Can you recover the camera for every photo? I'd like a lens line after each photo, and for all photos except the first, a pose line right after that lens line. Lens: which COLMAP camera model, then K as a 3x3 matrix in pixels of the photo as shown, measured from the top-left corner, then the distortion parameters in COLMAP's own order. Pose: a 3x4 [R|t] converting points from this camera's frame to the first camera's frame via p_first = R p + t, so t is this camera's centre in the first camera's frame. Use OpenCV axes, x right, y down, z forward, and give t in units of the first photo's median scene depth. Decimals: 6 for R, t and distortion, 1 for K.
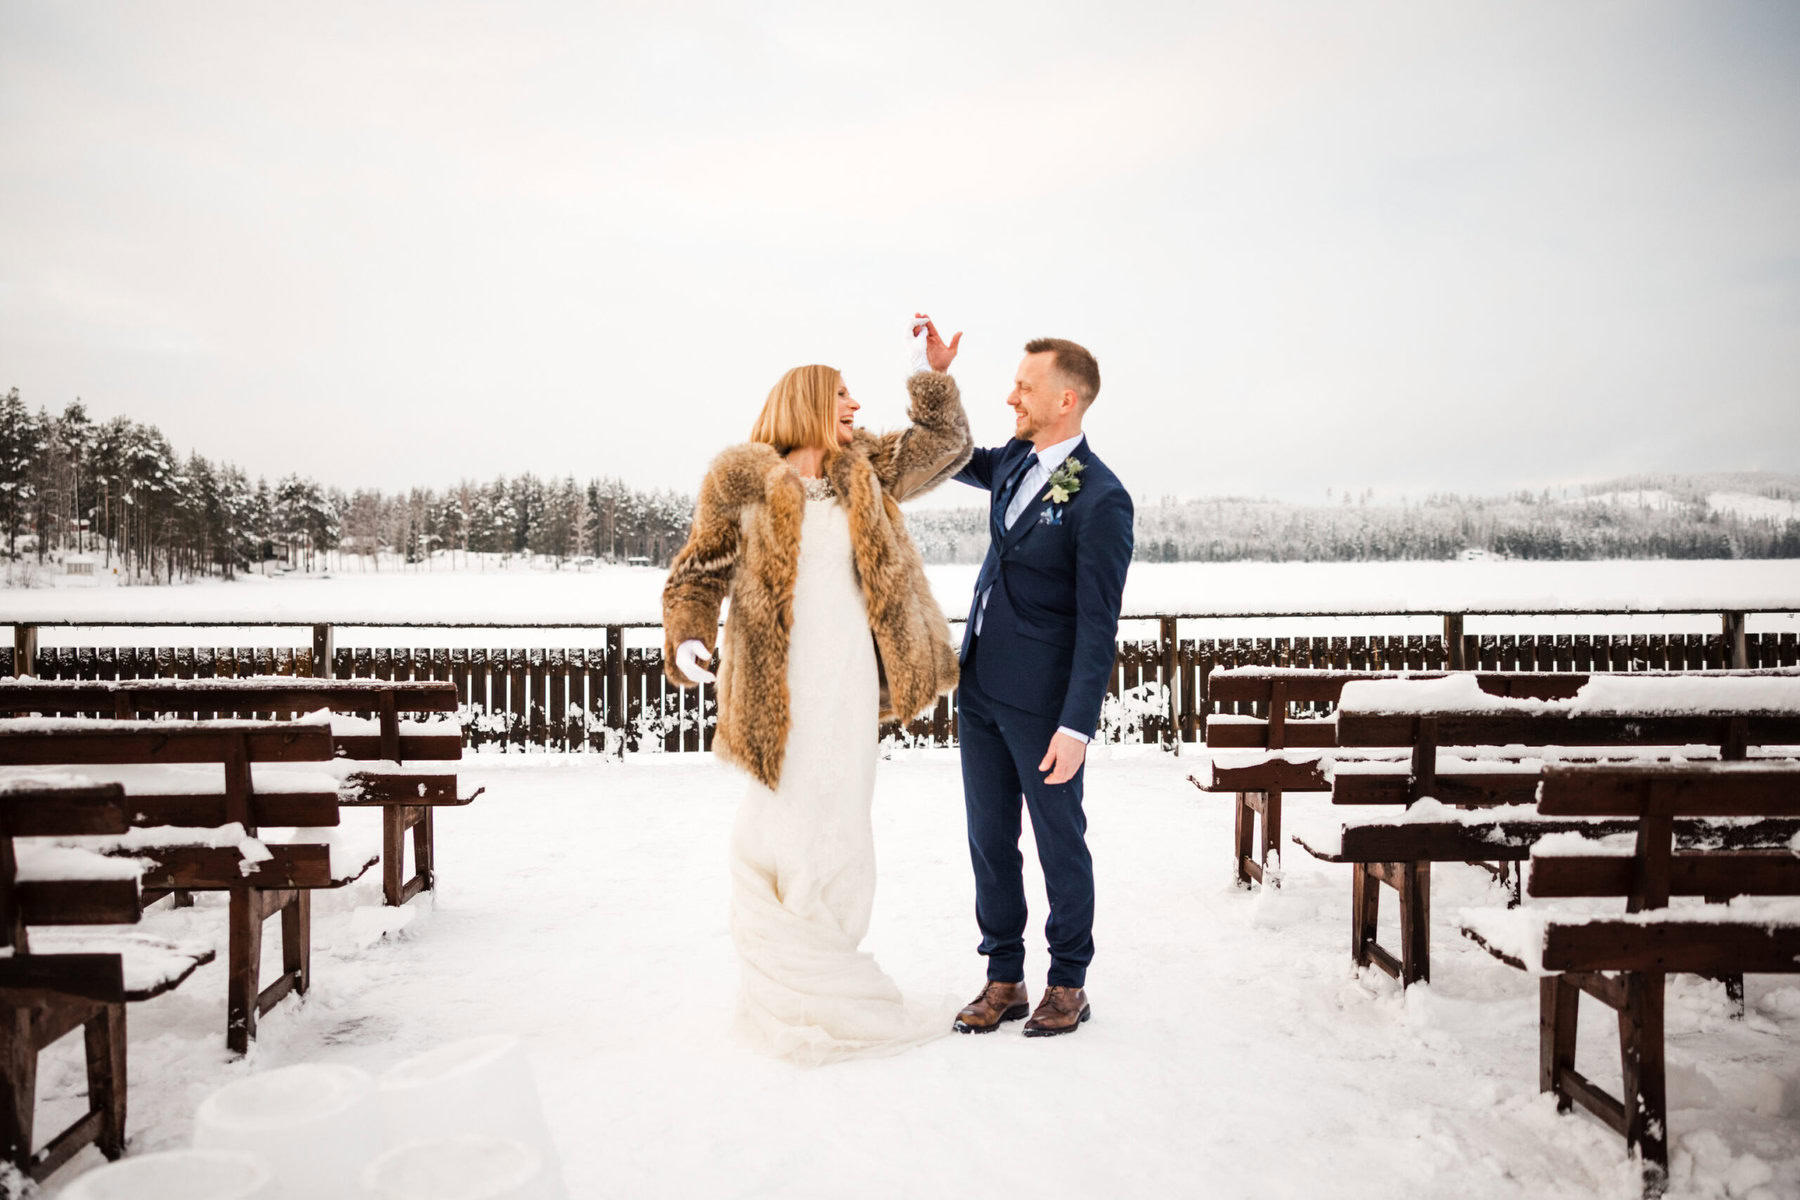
lens RADIAL K [[1567.6, 0, 899.9], [0, 1567.6, 595.4], [0, 0, 1]] dist [0.018068, 0.002862]
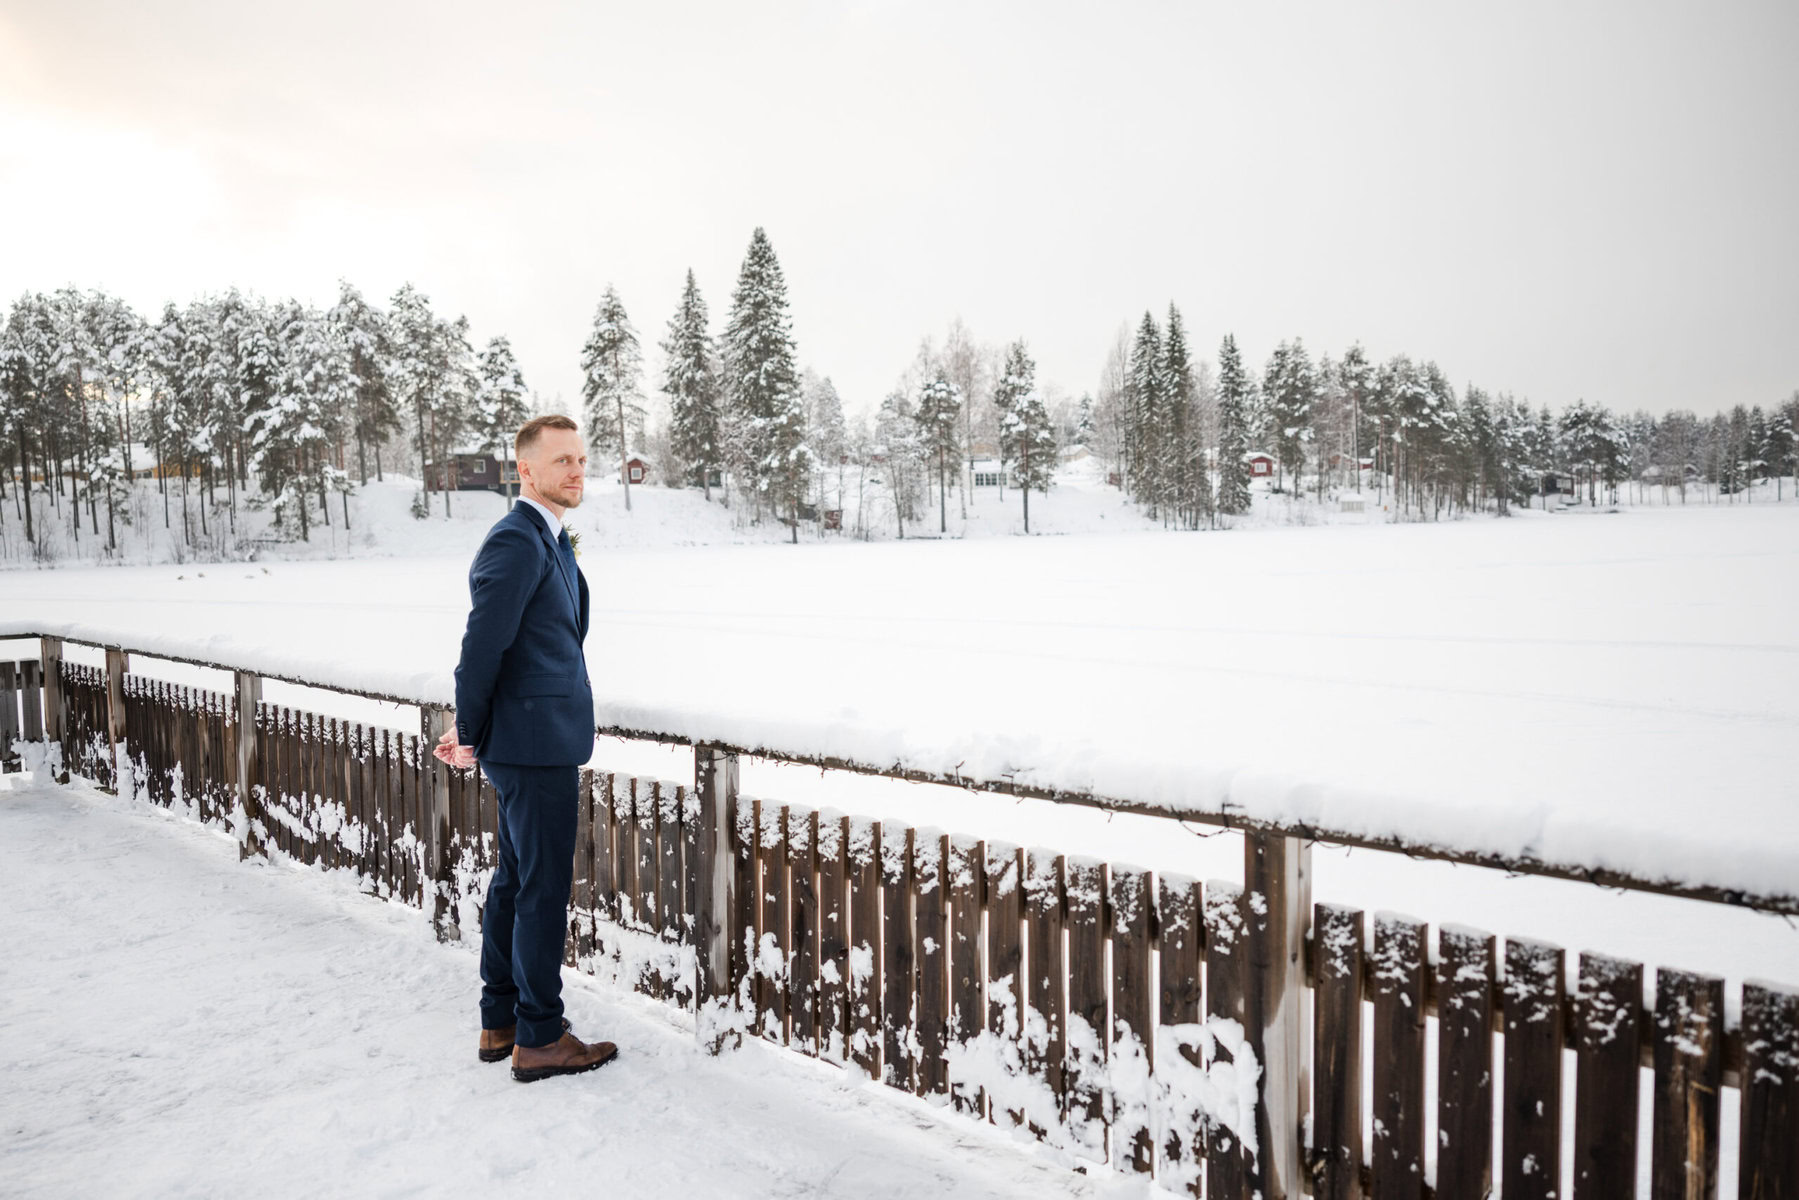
lens RADIAL K [[1522.9, 0, 901.1], [0, 1522.9, 600.5], [0, 0, 1]] dist [0.033731, 0.005519]
pose [[0.650457, 0.037743, -0.758605, 0.050295], [0.001494, 0.998699, 0.050970, -0.006509], [0.759542, -0.034287, 0.649554, 0.108770]]
